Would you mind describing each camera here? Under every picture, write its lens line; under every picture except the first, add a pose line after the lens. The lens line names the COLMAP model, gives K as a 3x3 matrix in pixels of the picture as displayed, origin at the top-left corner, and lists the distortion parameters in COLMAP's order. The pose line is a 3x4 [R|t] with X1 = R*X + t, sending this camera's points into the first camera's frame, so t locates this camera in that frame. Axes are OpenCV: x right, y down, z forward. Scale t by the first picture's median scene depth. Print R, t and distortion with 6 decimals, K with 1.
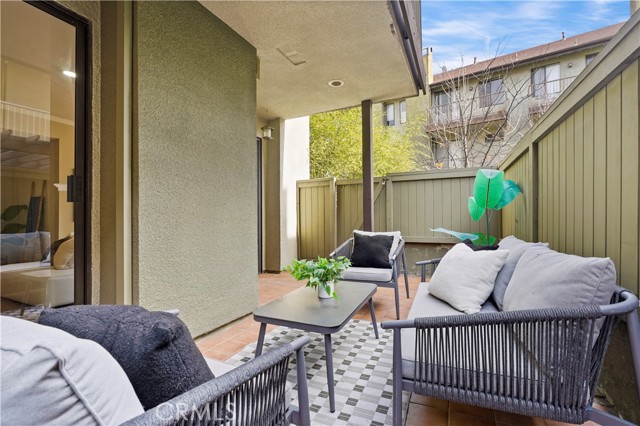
lens RADIAL K [[291.0, 0, 320.0], [0, 291.0, 214.2], [0, 0, 1]] dist [-0.012457, 0.003543]
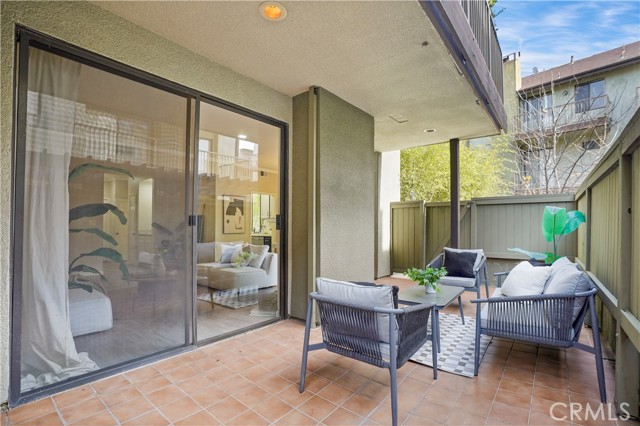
lens RADIAL K [[302.2, 0, 324.5], [0, 302.2, 224.0], [0, 0, 1]] dist [-0.050375, 0.001583]
pose [[0.974982, 0.012958, -0.221905, -0.113819], [-0.011776, 0.999909, 0.006649, -0.055256], [0.221970, -0.003870, 0.975046, -0.433126]]
